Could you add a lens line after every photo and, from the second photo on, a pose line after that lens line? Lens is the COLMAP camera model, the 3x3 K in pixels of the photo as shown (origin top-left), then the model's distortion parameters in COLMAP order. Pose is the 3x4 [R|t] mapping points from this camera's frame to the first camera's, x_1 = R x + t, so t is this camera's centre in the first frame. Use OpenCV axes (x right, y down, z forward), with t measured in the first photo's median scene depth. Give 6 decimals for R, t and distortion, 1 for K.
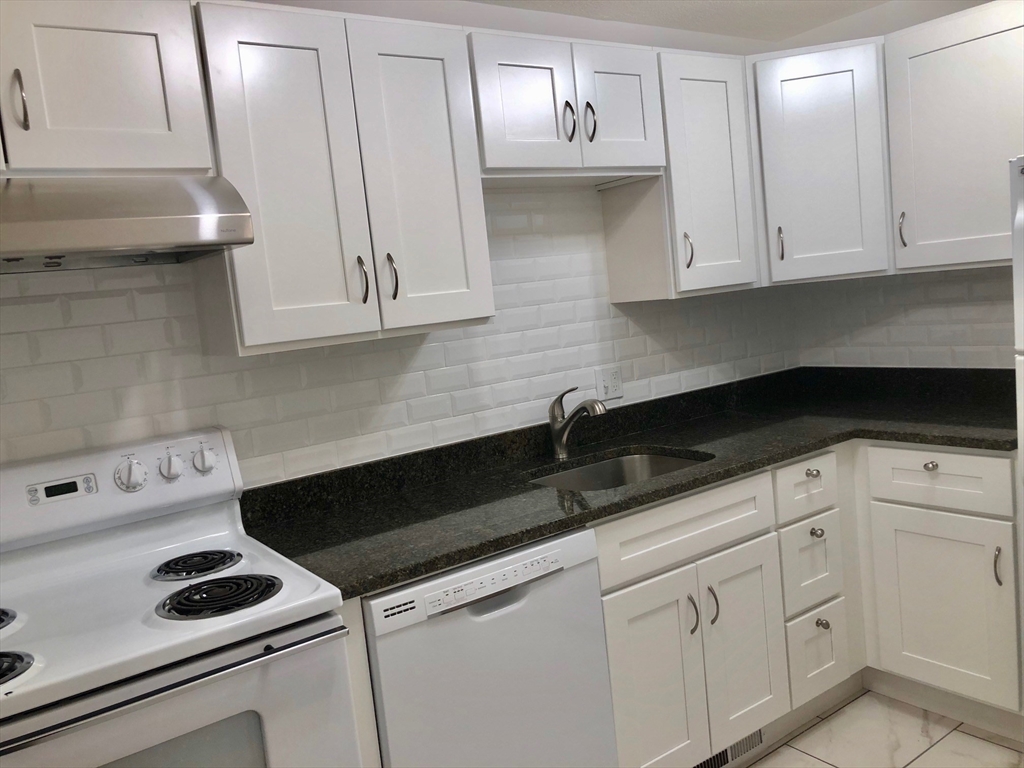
lens RADIAL K [[843.2, 0, 515.4], [0, 843.2, 384.7], [0, 0, 1]] dist [-0.010751, -0.013434]
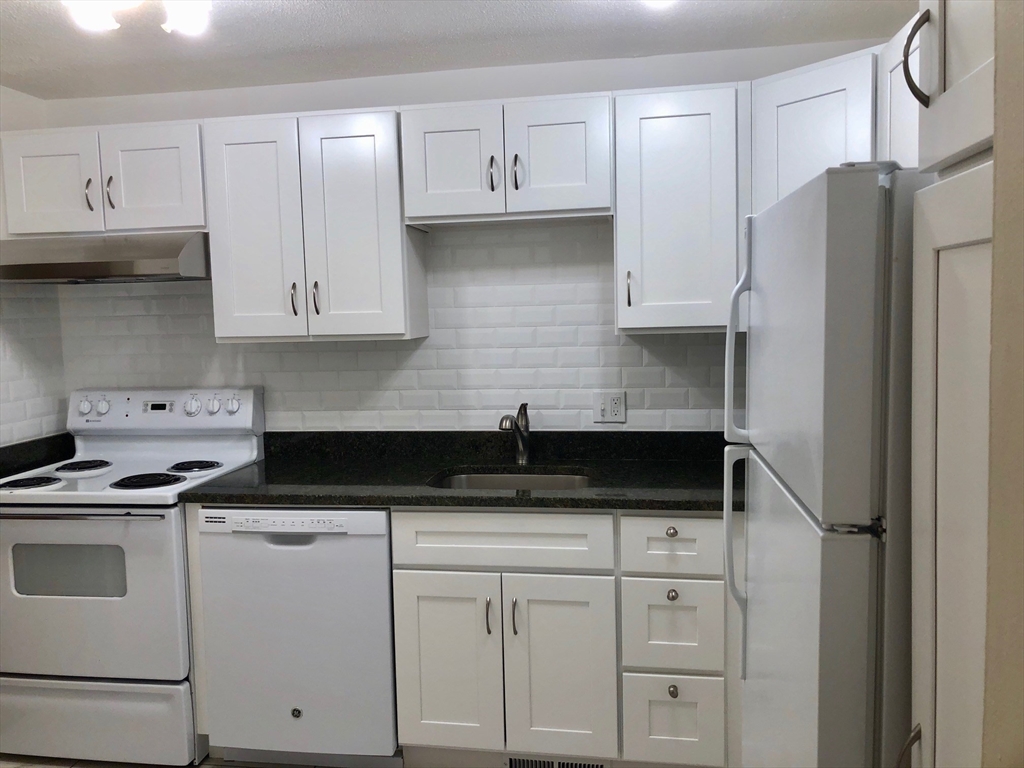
lens RADIAL K [[843.2, 0, 515.8], [0, 843.2, 383.2], [0, 0, 1]] dist [-0.010751, -0.013434]
pose [[0.709557, 0.147458, -0.689047, 0.885472], [-0.127247, 0.988597, 0.080529, -0.119299], [0.693064, 0.030539, 0.720229, 0.190461]]
